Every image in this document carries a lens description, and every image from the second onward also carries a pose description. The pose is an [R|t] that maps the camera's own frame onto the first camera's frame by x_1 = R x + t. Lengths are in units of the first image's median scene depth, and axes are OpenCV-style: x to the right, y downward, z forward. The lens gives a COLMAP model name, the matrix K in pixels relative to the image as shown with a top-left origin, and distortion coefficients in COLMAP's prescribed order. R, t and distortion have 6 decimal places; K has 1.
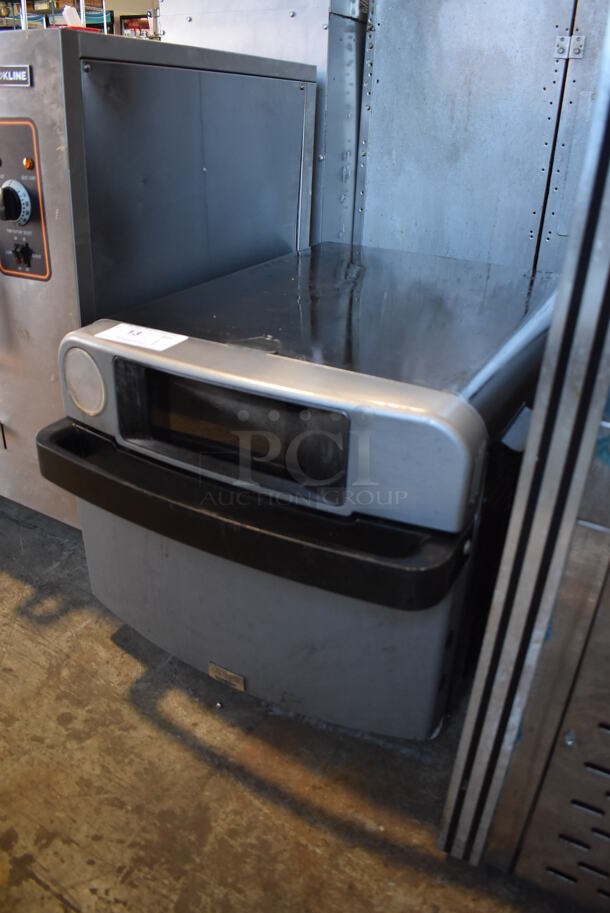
lens RADIAL K [[704.5, 0, 324.6], [0, 704.5, 404.7], [0, 0, 1]] dist [-0.076095, 0.004956]
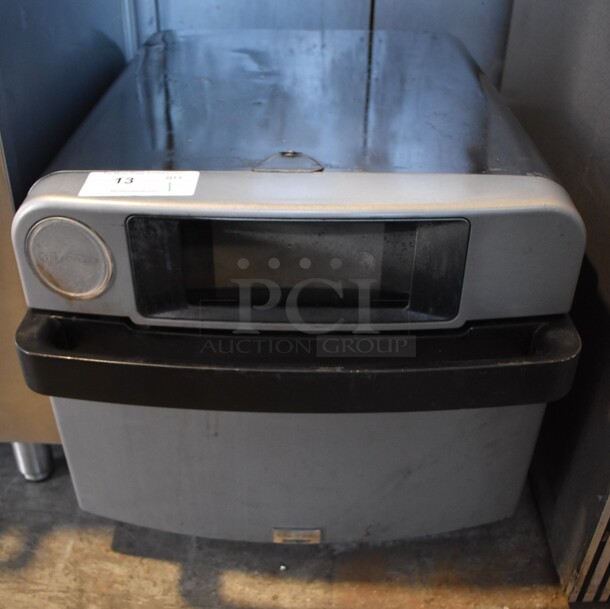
lens RADIAL K [[712.5, 0, 305.0], [0, 712.5, 304.5], [0, 0, 1]] dist [-0.070421, -0.012702]
pose [[0.884315, -0.268774, 0.381770, -0.427559], [0.205126, 0.958199, 0.199446, -0.086250], [-0.419417, -0.098062, 0.902482, 0.202264]]
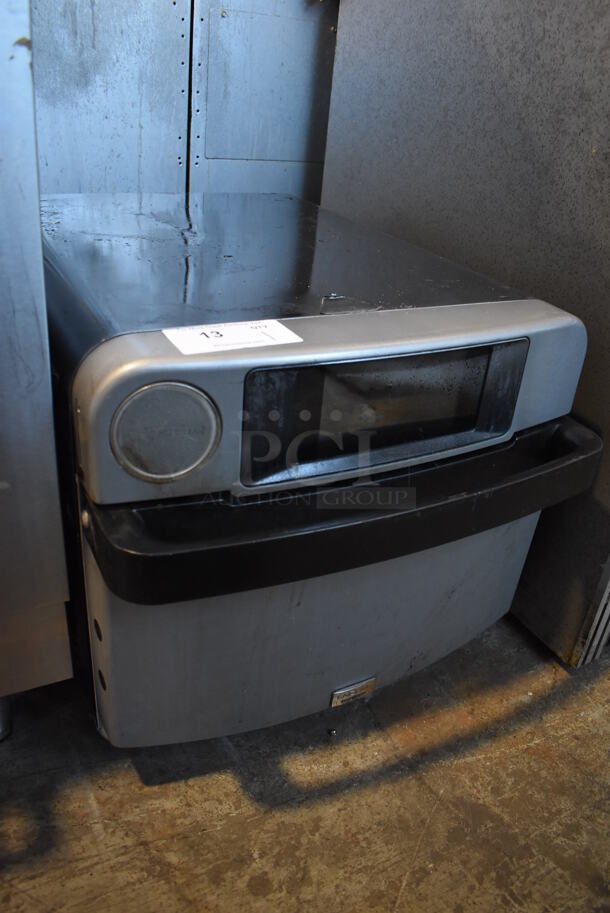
lens RADIAL K [[695.1, 0, 303.9], [0, 695.1, 416.5], [0, 0, 1]] dist [-0.080369, 0.004919]
pose [[0.552916, -0.350933, 0.755731, -0.747091], [0.267046, 0.933774, 0.238230, -0.162896], [-0.789285, 0.070093, 0.610013, 0.530076]]
